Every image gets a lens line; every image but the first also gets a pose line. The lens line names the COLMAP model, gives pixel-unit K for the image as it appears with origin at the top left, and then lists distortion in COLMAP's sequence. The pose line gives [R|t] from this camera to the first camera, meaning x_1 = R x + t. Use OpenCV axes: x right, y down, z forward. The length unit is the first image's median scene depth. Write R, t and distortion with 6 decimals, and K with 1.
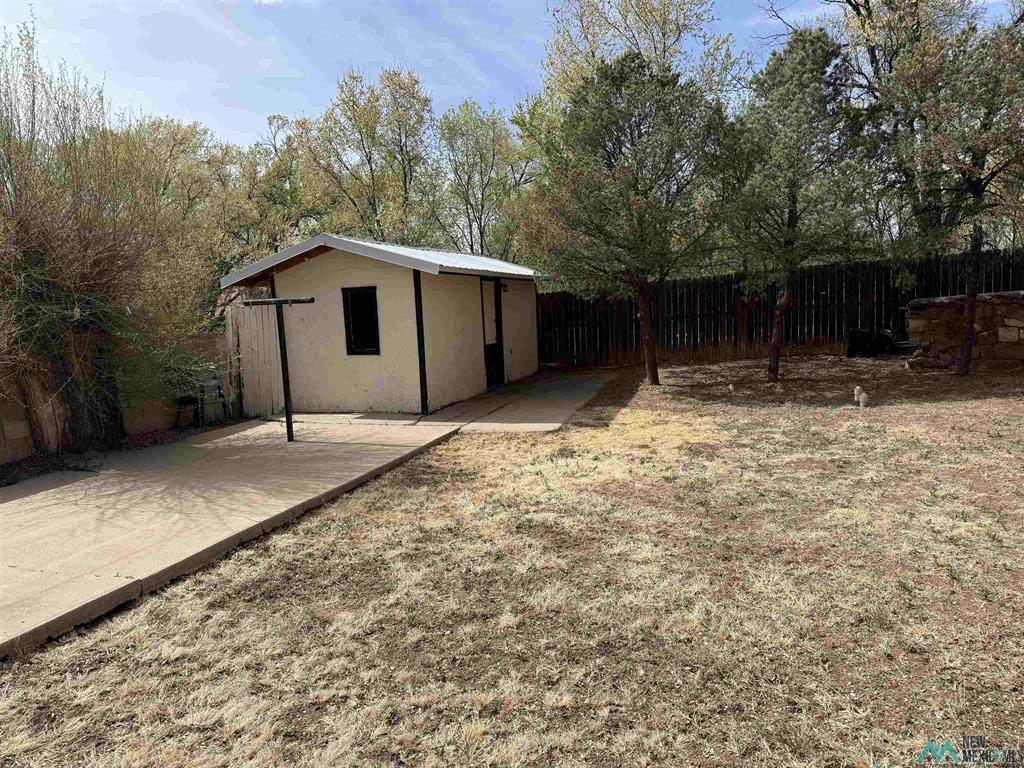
lens RADIAL K [[714.2, 0, 512.0], [0, 714.2, 384.0], [0, 0, 1]] dist [0.064454, -0.075010]
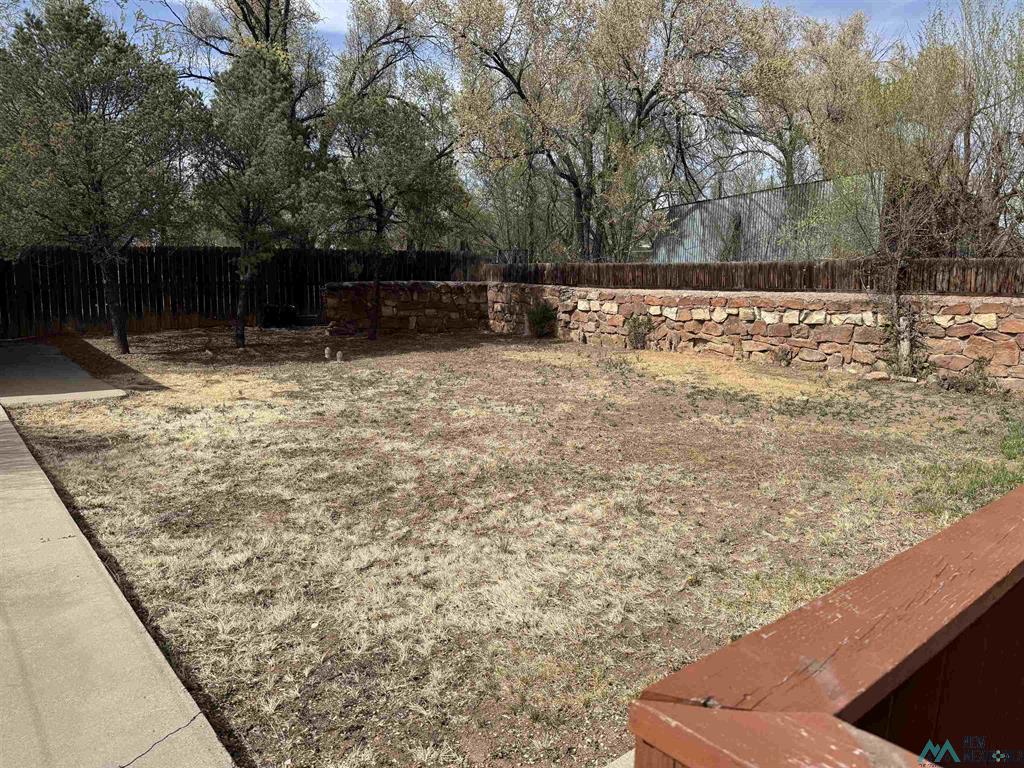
lens RADIAL K [[714.2, 0, 512.0], [0, 714.2, 384.0], [0, 0, 1]] dist [0.064454, -0.075010]
pose [[0.535542, -0.061051, 0.842299, -0.395272], [0.042872, 0.998063, 0.045082, 0.023724], [-0.843420, 0.011968, 0.537122, 0.012181]]
